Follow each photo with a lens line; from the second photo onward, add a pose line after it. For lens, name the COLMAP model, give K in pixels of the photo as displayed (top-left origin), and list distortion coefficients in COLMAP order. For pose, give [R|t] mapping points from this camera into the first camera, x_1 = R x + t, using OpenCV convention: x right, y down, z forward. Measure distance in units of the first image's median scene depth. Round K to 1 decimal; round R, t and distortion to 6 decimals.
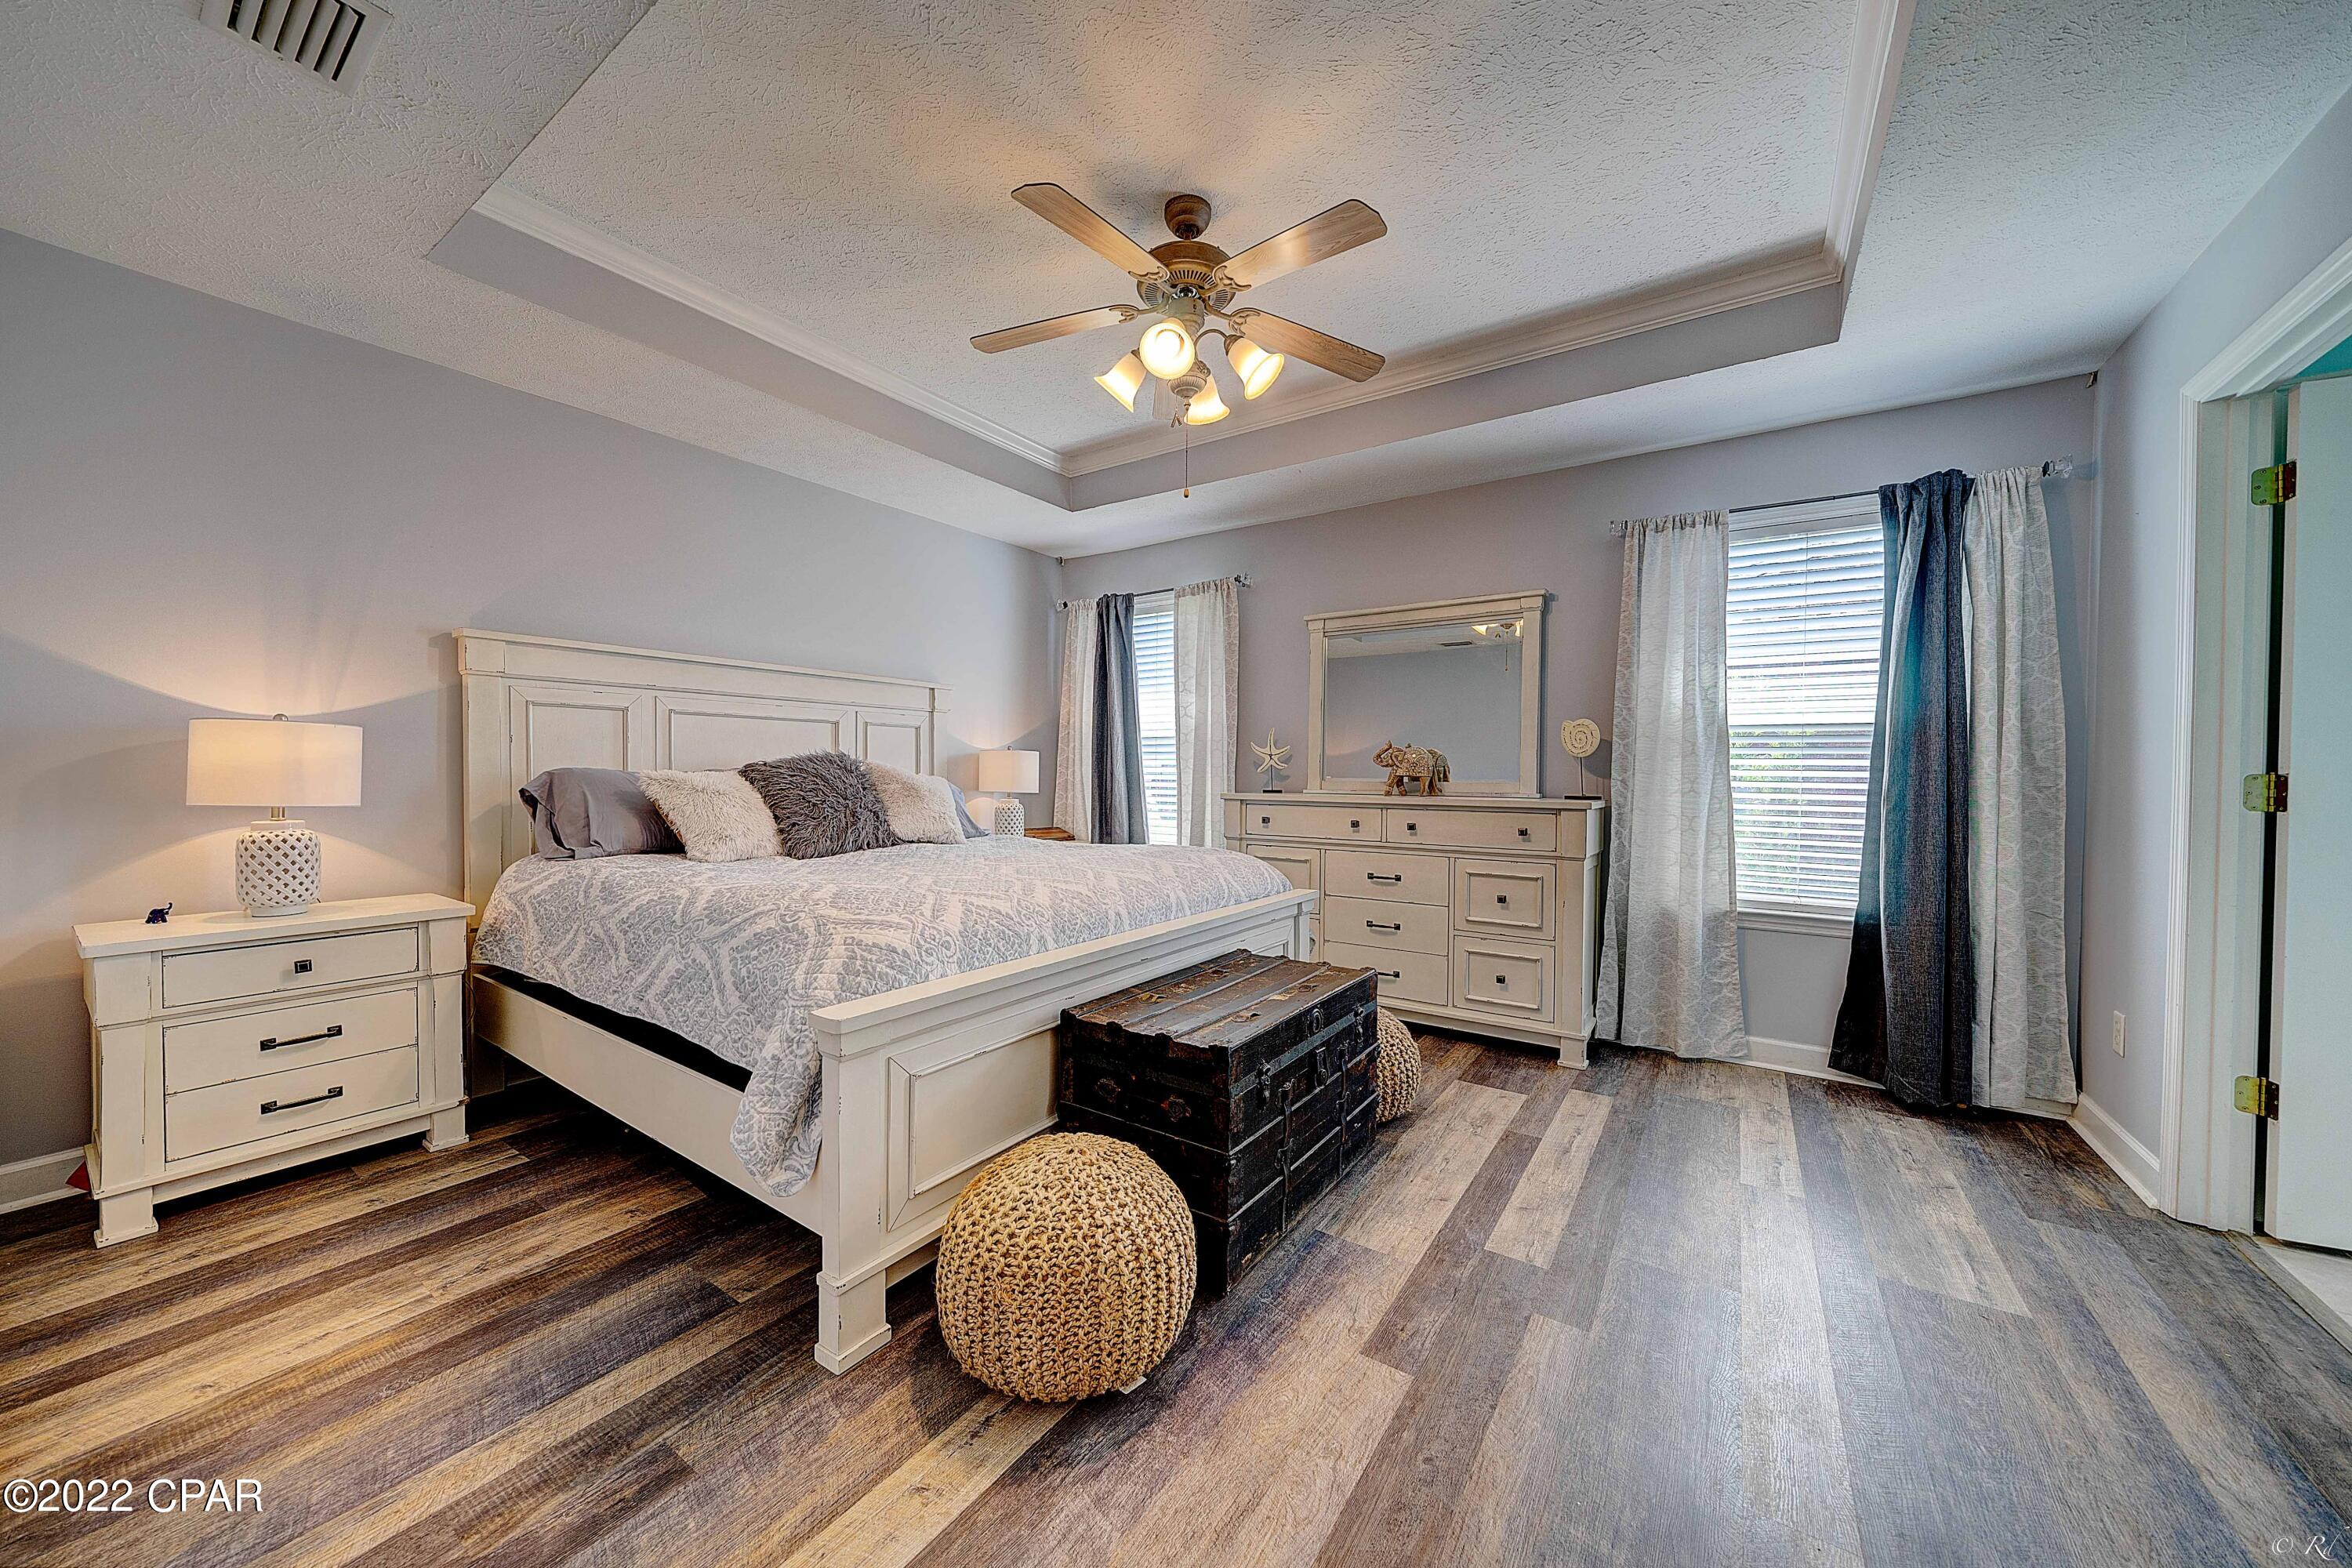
lens RADIAL K [[797.6, 0, 1188.5], [0, 797.6, 783.8], [0, 0, 1]] dist [-0.008820, 0.000682]
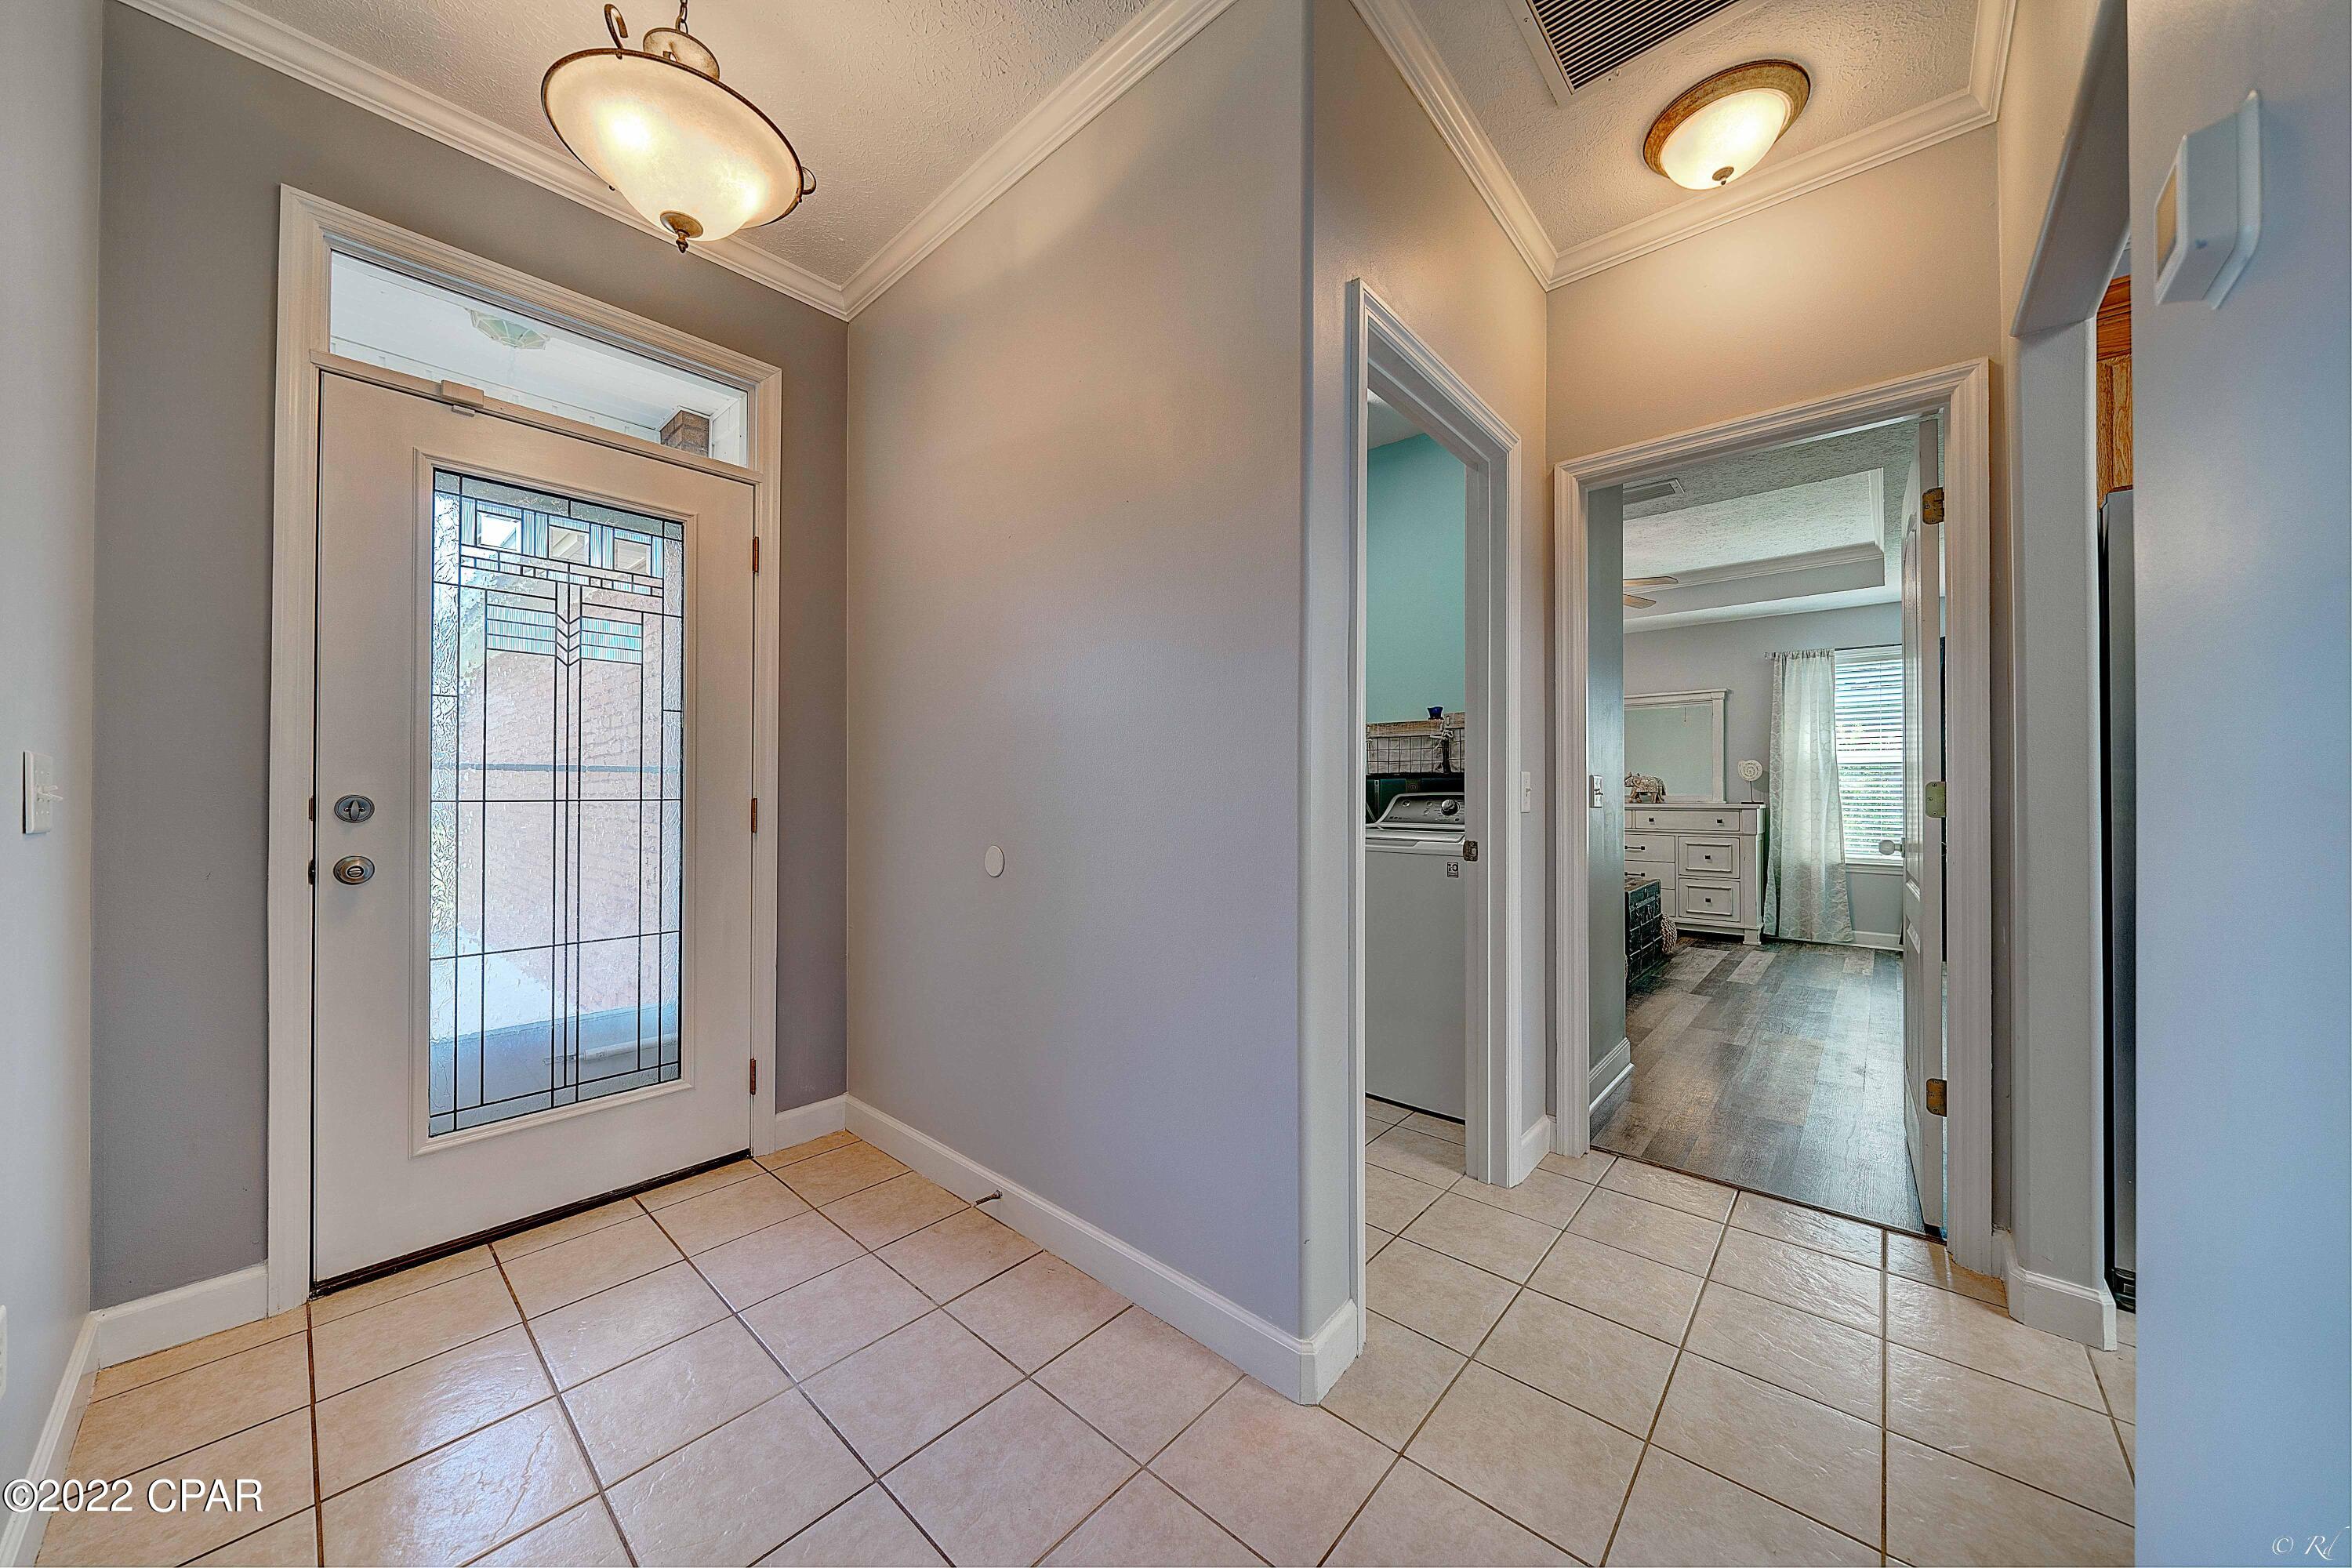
lens RADIAL K [[797.6, 0, 1172.3], [0, 797.6, 784.1], [0, 0, 1]] dist [-0.008820, 0.000682]
pose [[0.990912, -0.008985, -0.134208, -0.617810], [0.005372, 0.999614, -0.027256, 0.017182], [0.134401, 0.026288, 0.990578, -1.051537]]
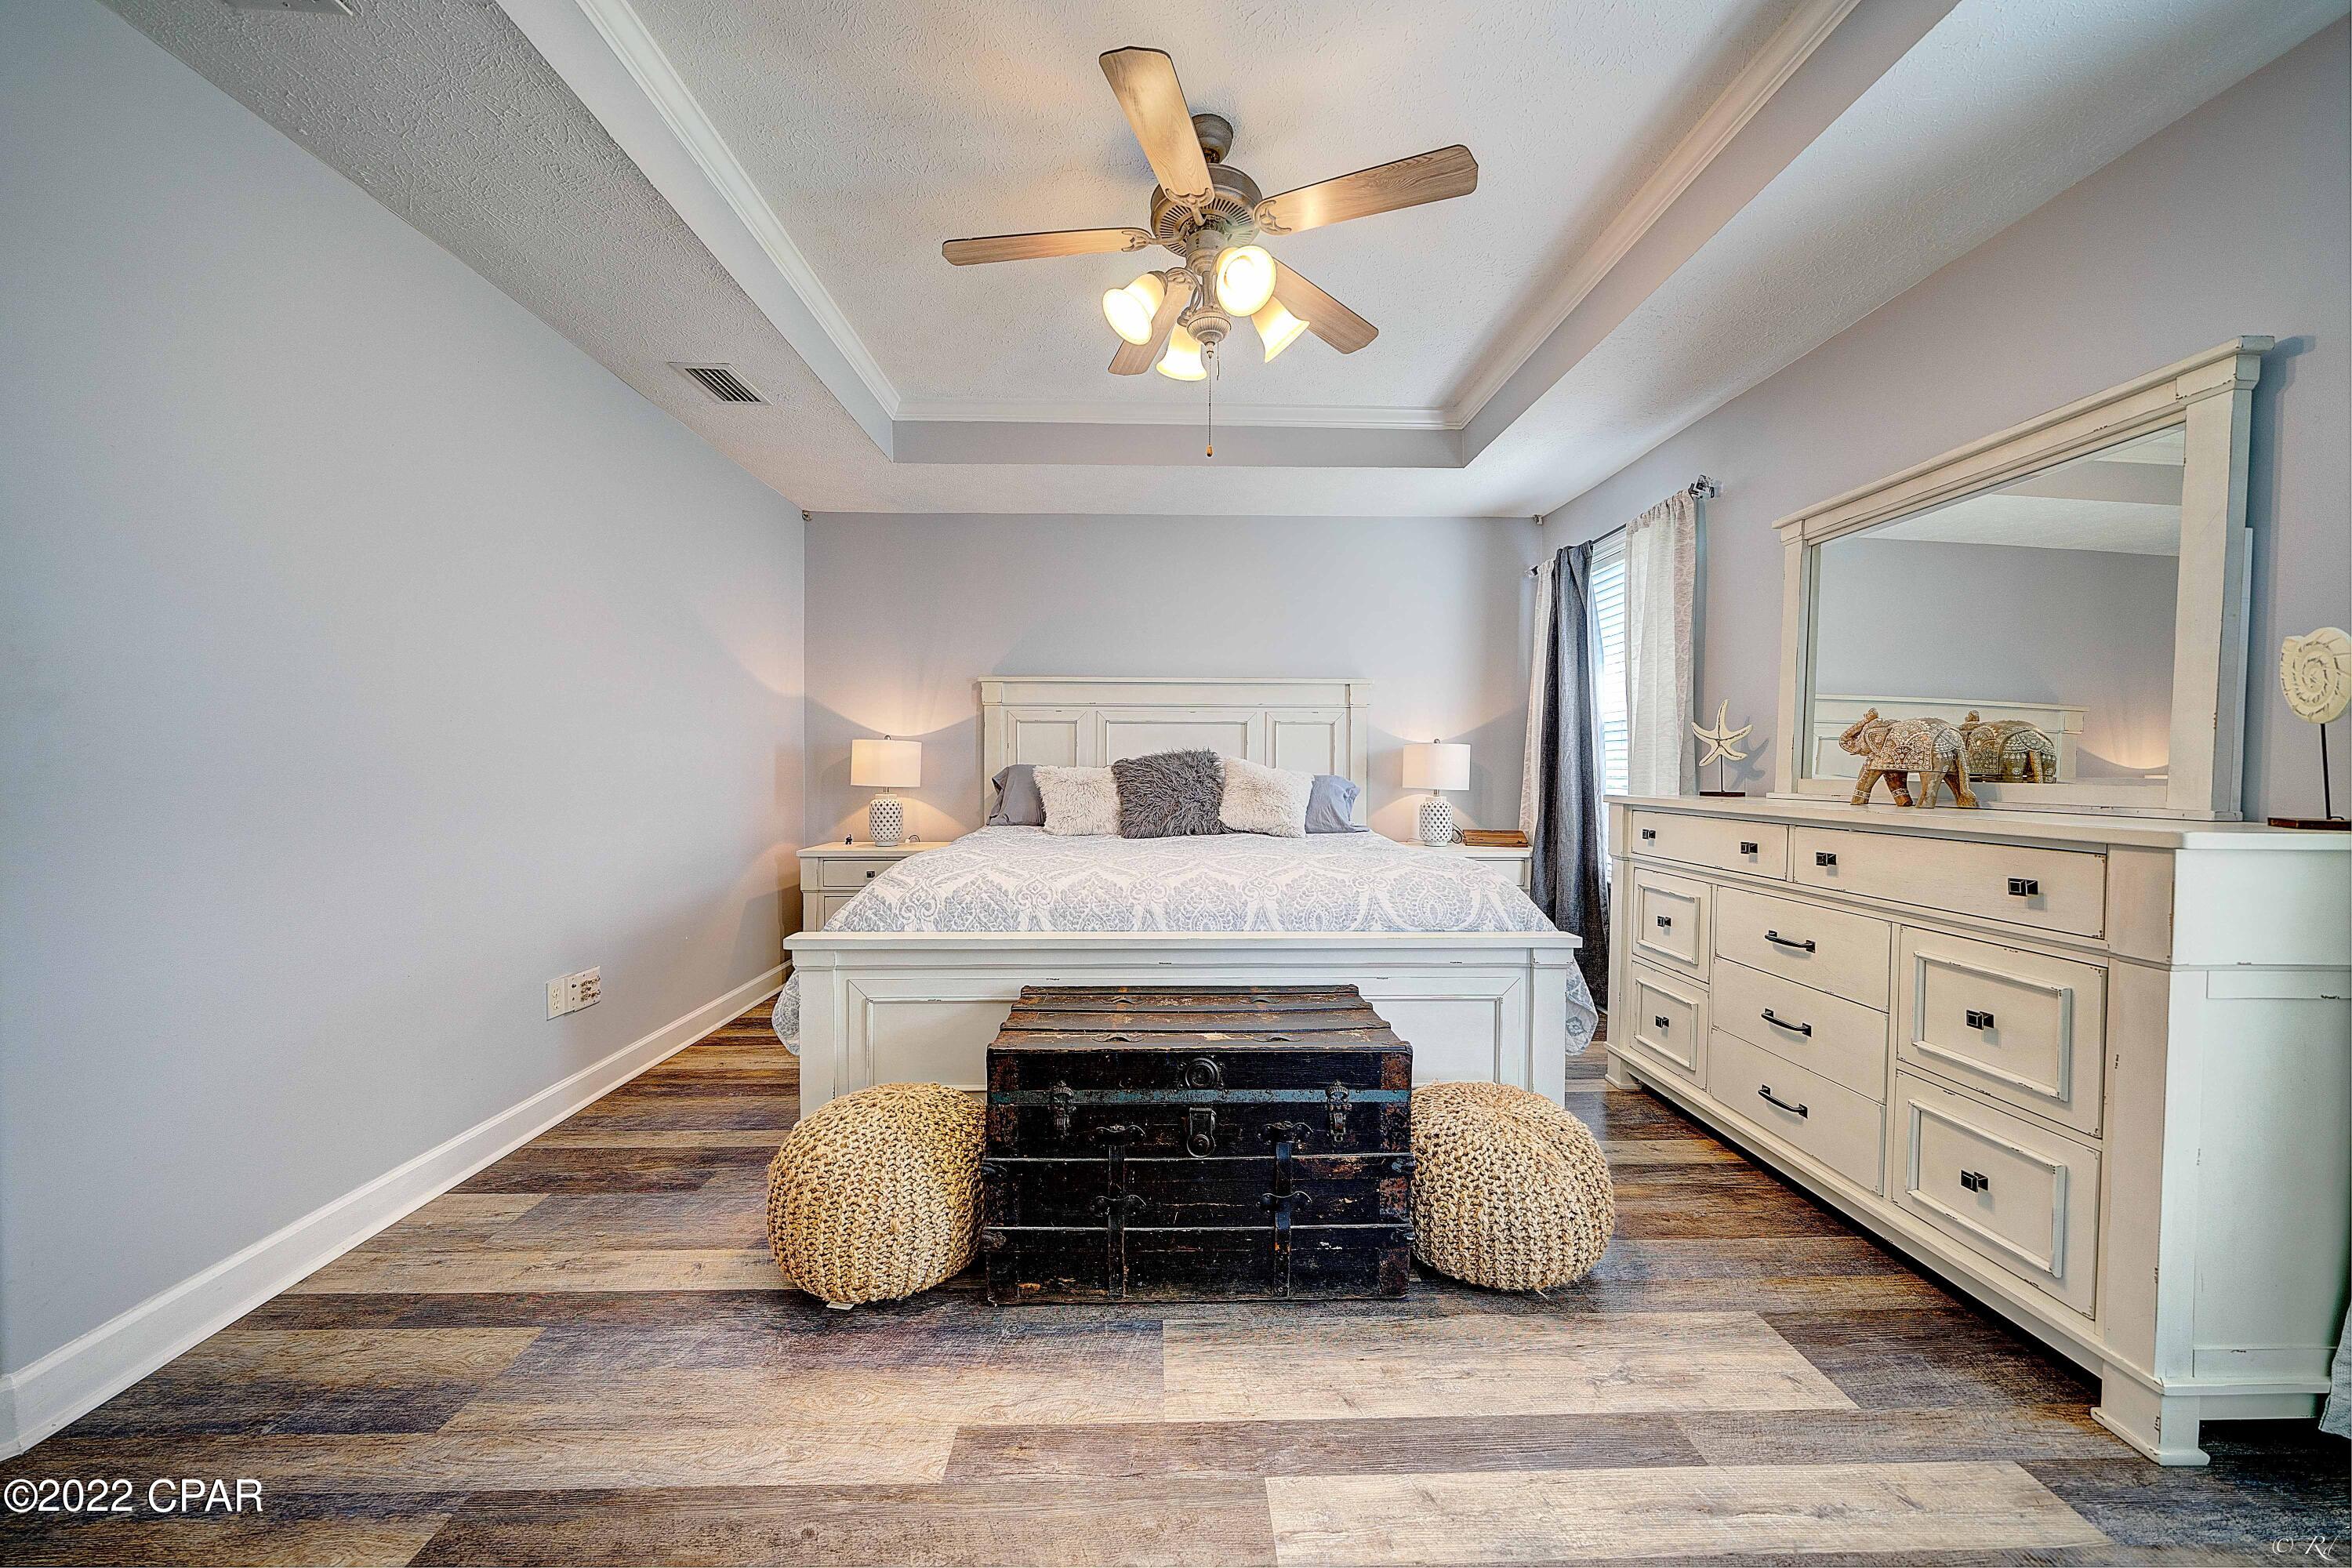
lens RADIAL K [[797.6, 0, 1195.4], [0, 797.6, 784.7], [0, 0, 1]] dist [-0.008820, 0.000682]
pose [[0.597899, 0.014485, -0.801441, 0.501443], [-0.010941, 0.999891, 0.009909, -0.000483], [0.801497, 0.002844, 0.597992, 0.323557]]
